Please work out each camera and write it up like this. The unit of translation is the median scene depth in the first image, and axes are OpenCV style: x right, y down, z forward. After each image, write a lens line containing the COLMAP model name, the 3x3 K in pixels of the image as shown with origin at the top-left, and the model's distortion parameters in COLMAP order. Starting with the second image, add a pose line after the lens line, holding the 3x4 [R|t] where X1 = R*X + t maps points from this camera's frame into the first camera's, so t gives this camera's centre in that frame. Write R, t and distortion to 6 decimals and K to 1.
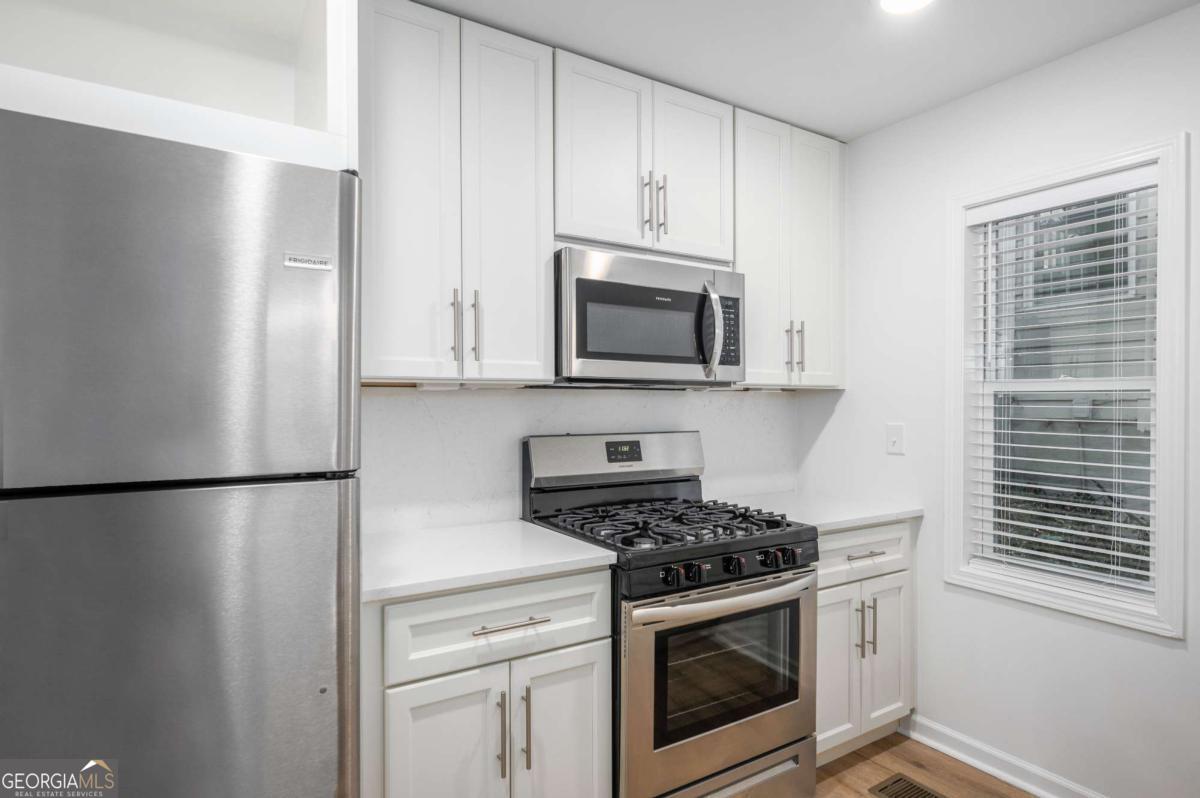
lens RADIAL K [[648.9, 0, 607.3], [0, 648.9, 402.2], [0, 0, 1]] dist [-0.002307, -0.001208]
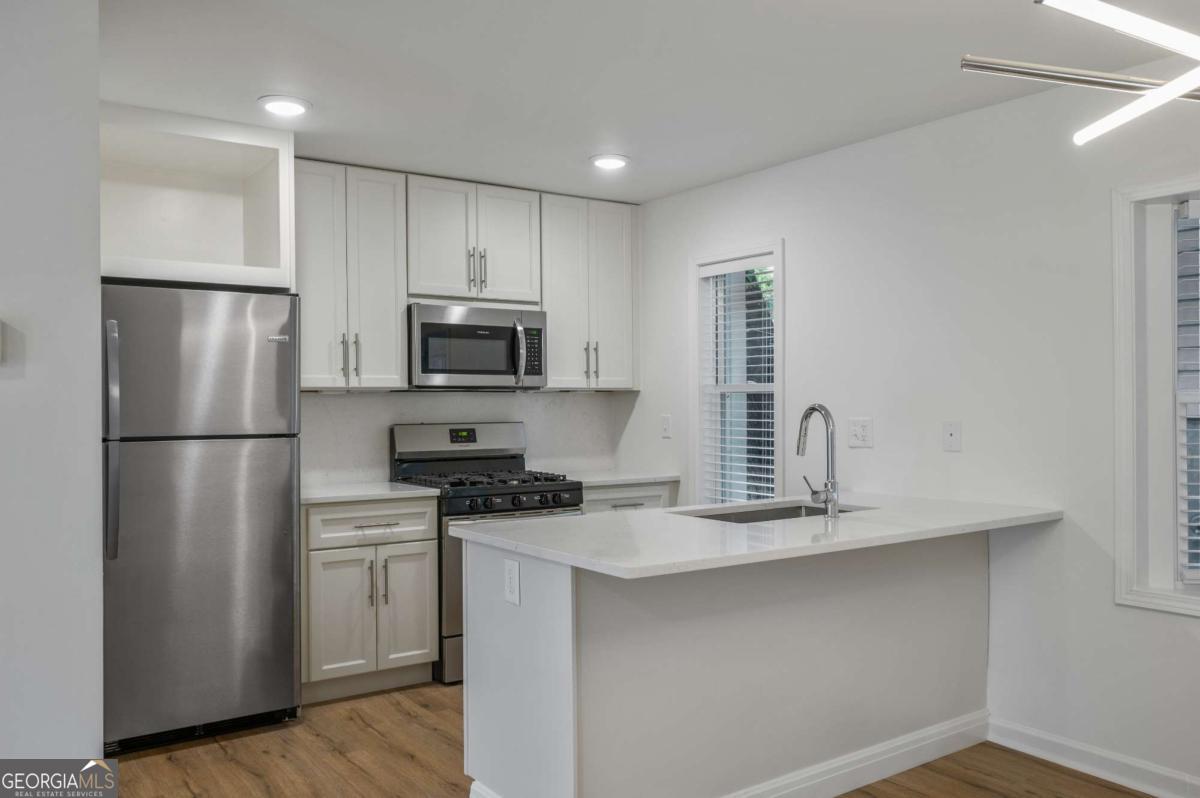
lens RADIAL K [[946.4, 0, 601.5], [0, 946.4, 399.9], [0, 0, 1]] dist [-0.004494, -0.007696]
pose [[0.999166, -0.007132, 0.040203, 0.272058], [0.007291, 0.999966, -0.003804, 0.007607], [-0.040174, 0.004093, 0.999184, -1.204587]]
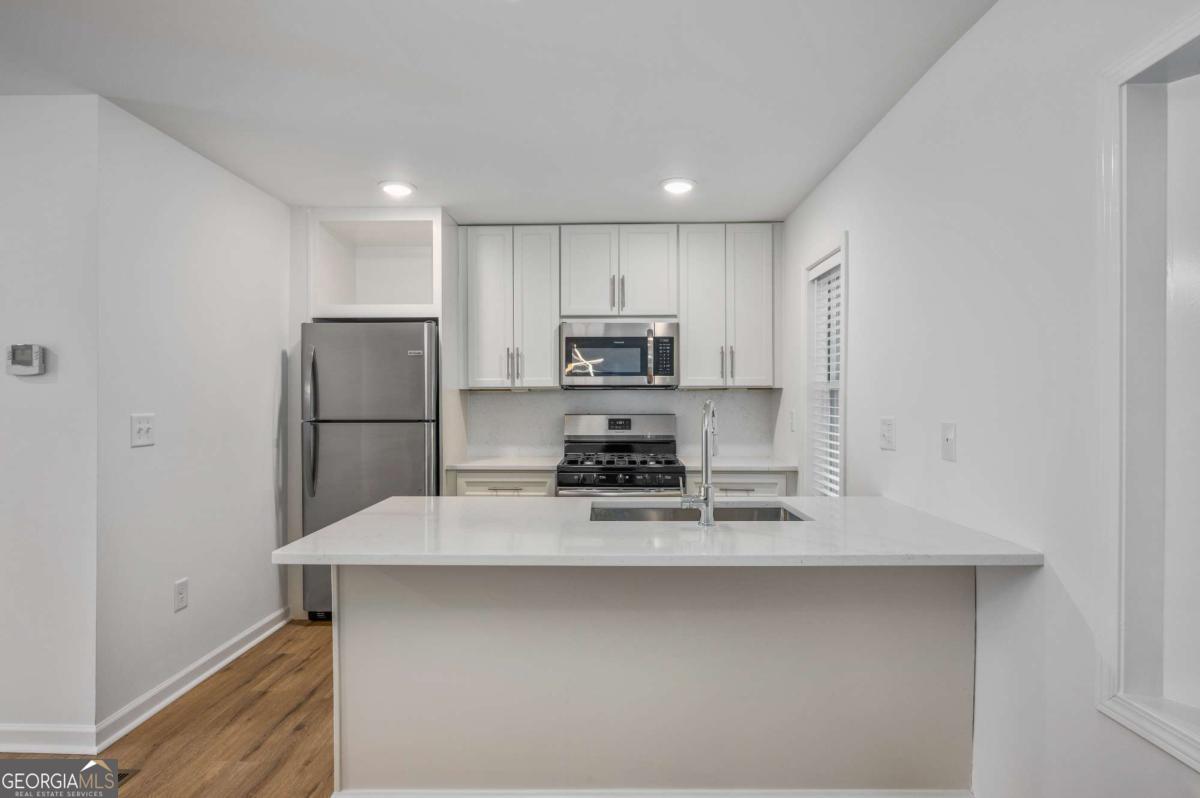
lens RADIAL K [[648.9, 0, 594.8], [0, 648.9, 396.6], [0, 0, 1]] dist [-0.002307, -0.001208]
pose [[0.826306, -0.004833, -0.563201, 1.094052], [0.003985, 0.999988, -0.002734, 0.003350], [0.563207, 0.000014, 0.826316, -0.601509]]
